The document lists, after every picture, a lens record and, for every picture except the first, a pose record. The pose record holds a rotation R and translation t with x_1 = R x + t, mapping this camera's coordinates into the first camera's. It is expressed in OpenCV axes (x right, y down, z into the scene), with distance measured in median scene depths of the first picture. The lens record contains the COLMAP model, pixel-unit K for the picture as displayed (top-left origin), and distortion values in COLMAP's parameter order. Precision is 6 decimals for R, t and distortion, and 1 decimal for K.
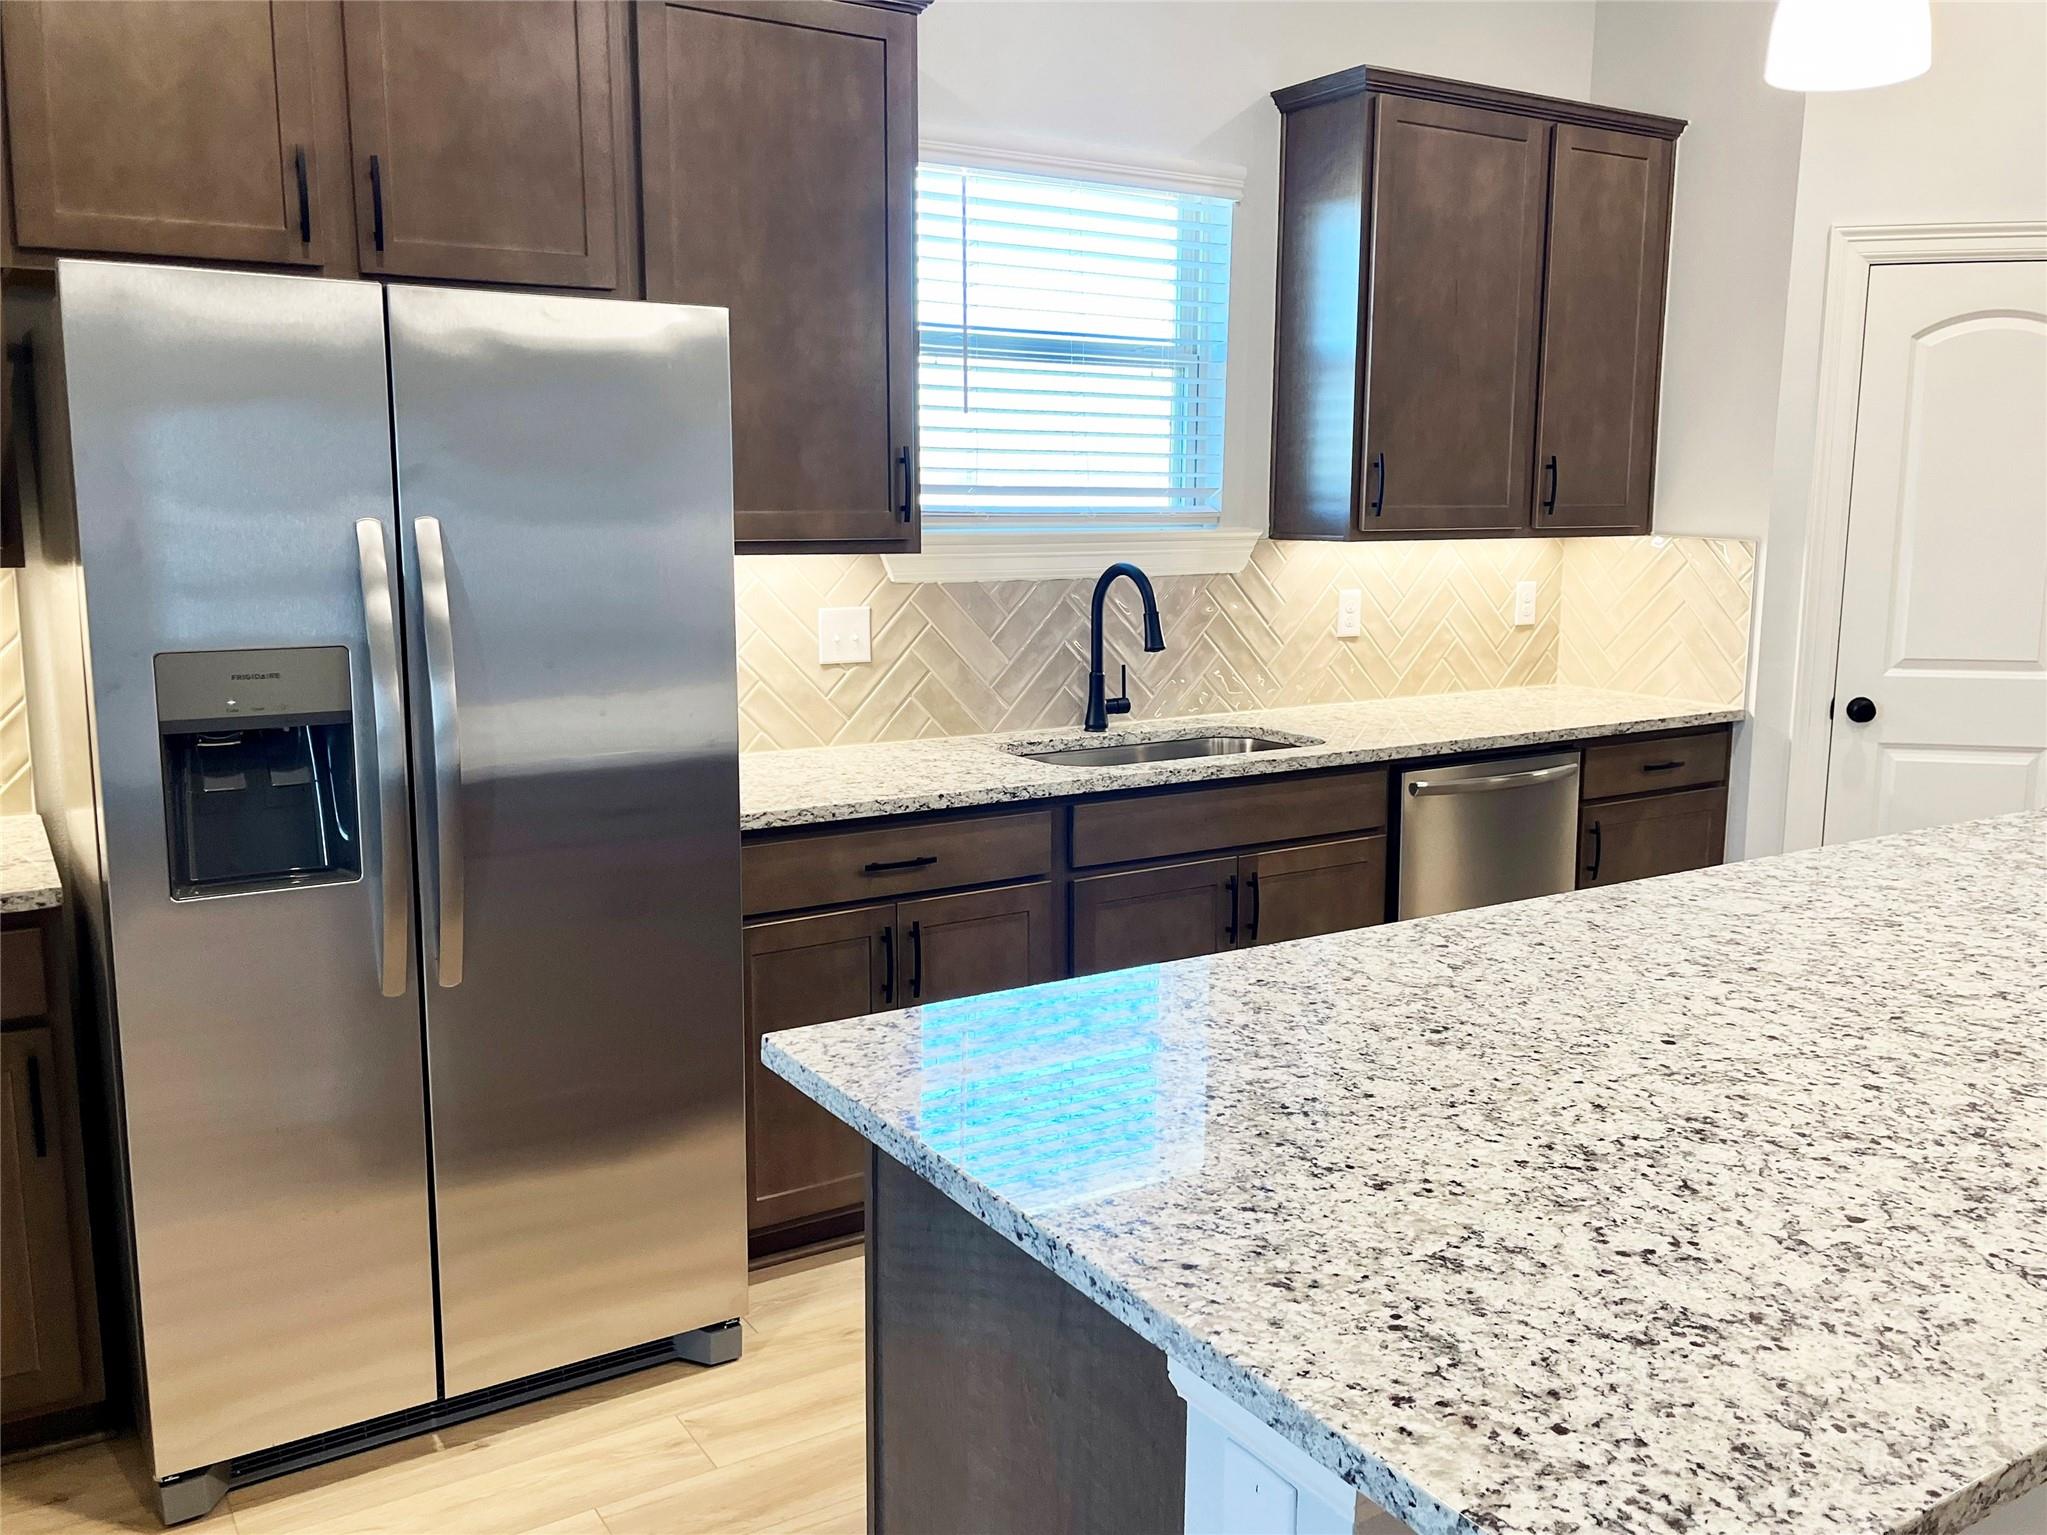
lens RADIAL K [[1733.0, 0, 1023.5], [0, 1733.0, 767.5], [0, 0, 1]] dist [0.028206, -0.006984]
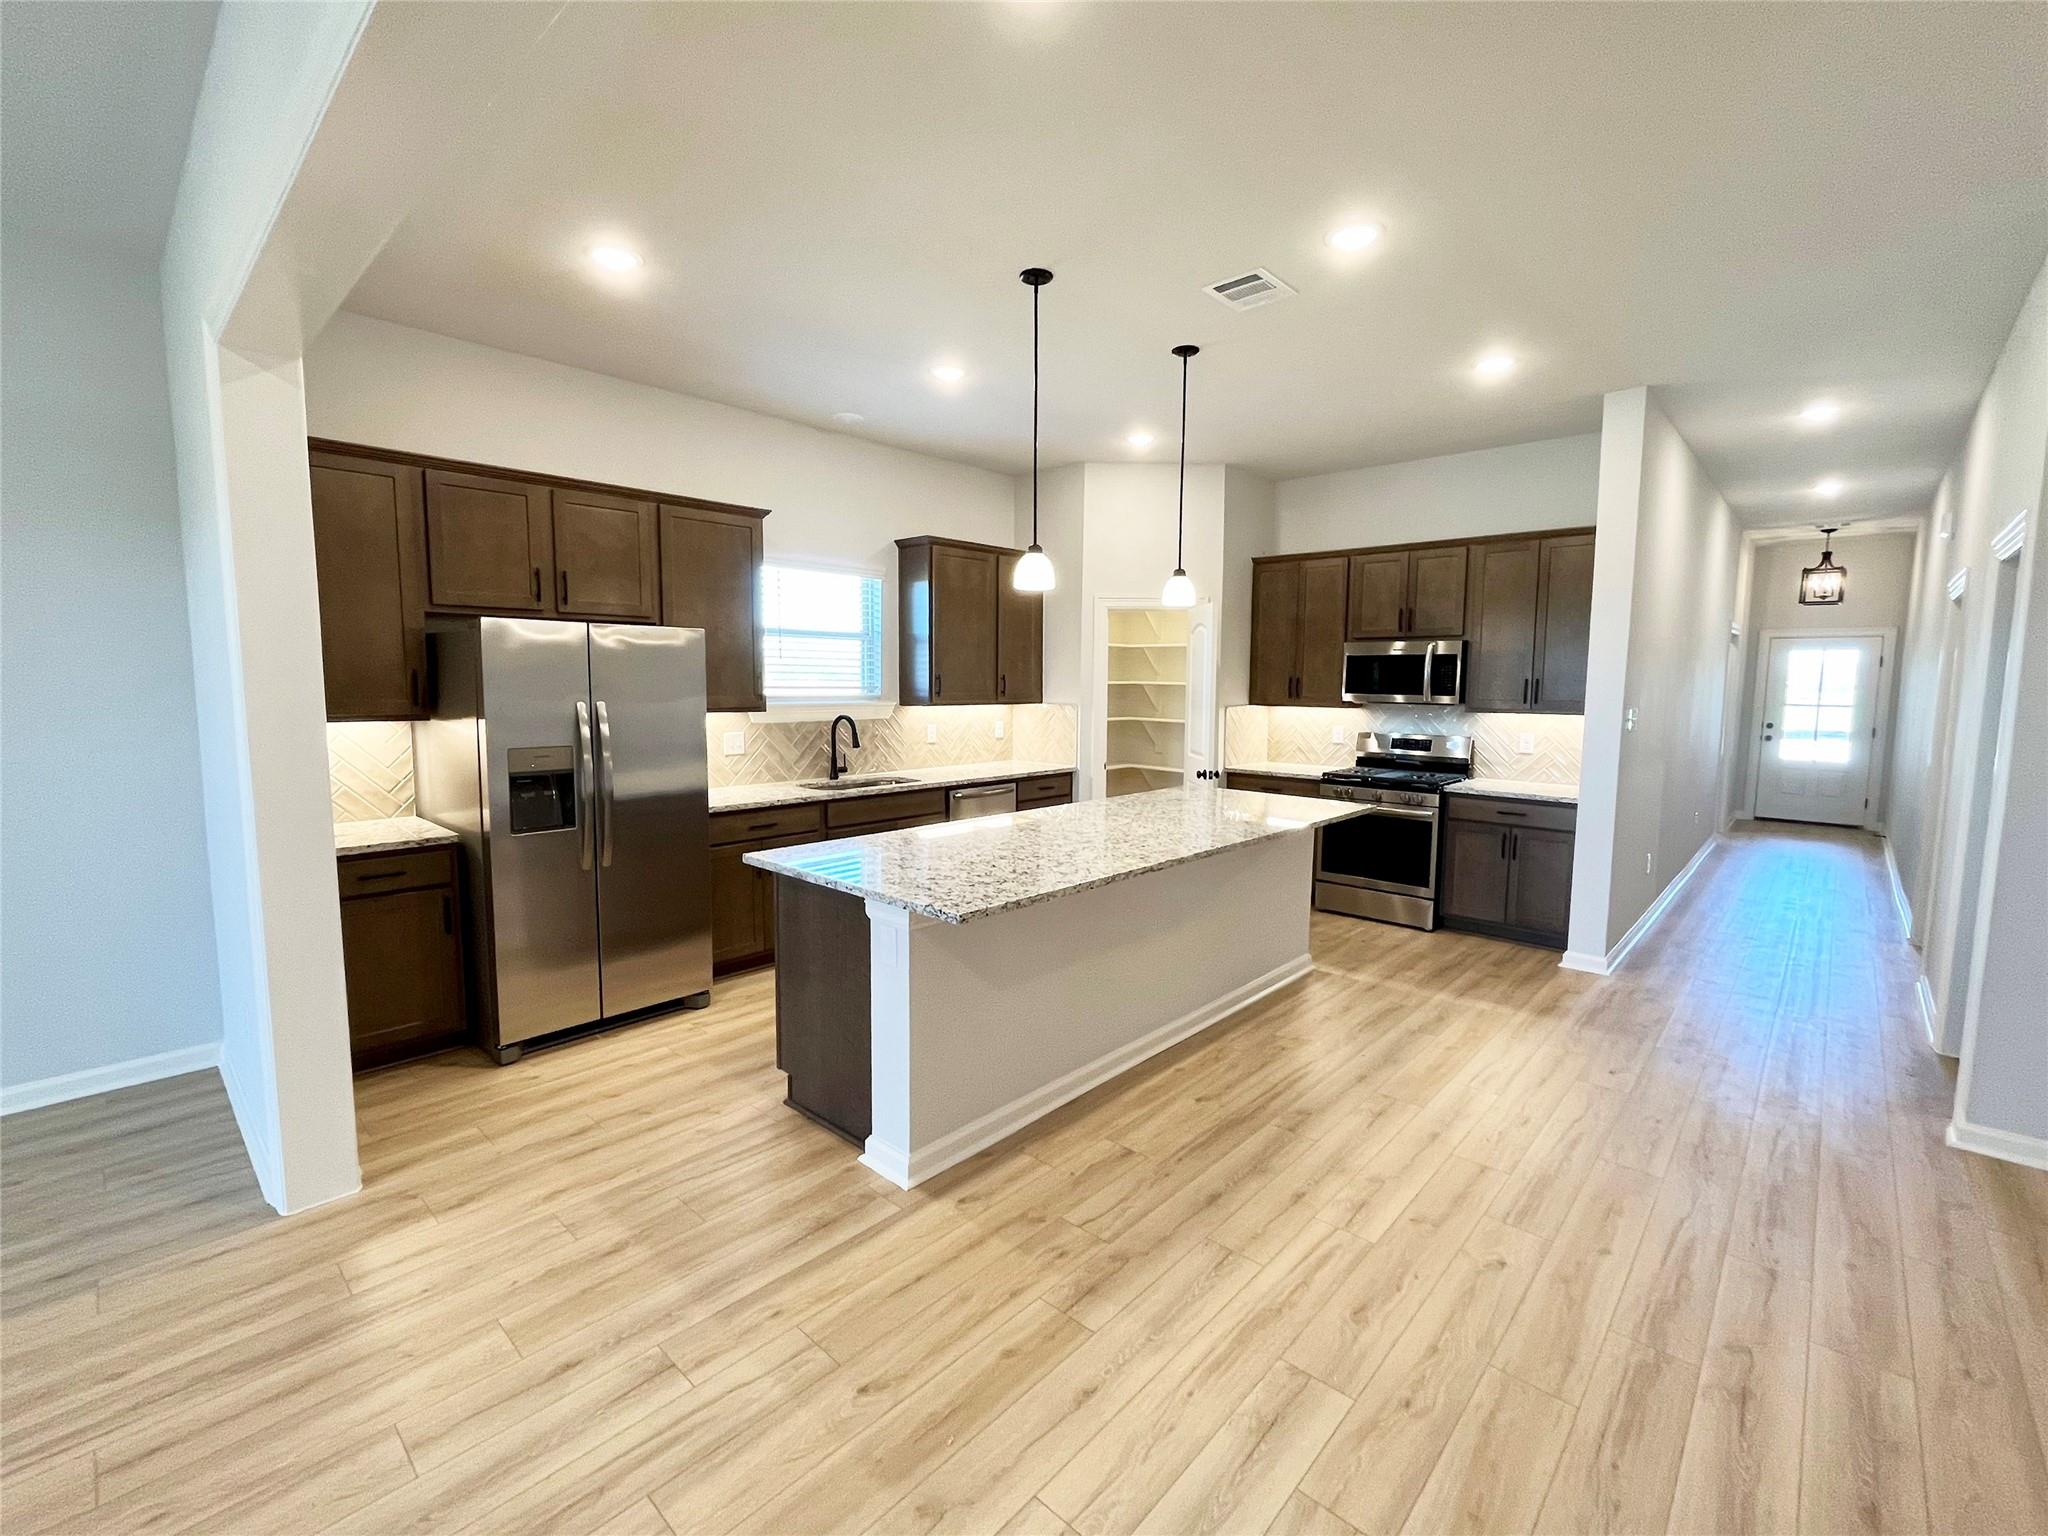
lens RADIAL K [[893.7, 0, 1024.0], [0, 893.7, 768.0], [0, 0, 1]] dist [-0.004211, -0.000700]
pose [[0.965691, -0.022590, 0.258708, -0.032634], [0.037545, 0.997888, -0.053010, 0.047935], [-0.256964, 0.060905, 0.964500, -0.401714]]
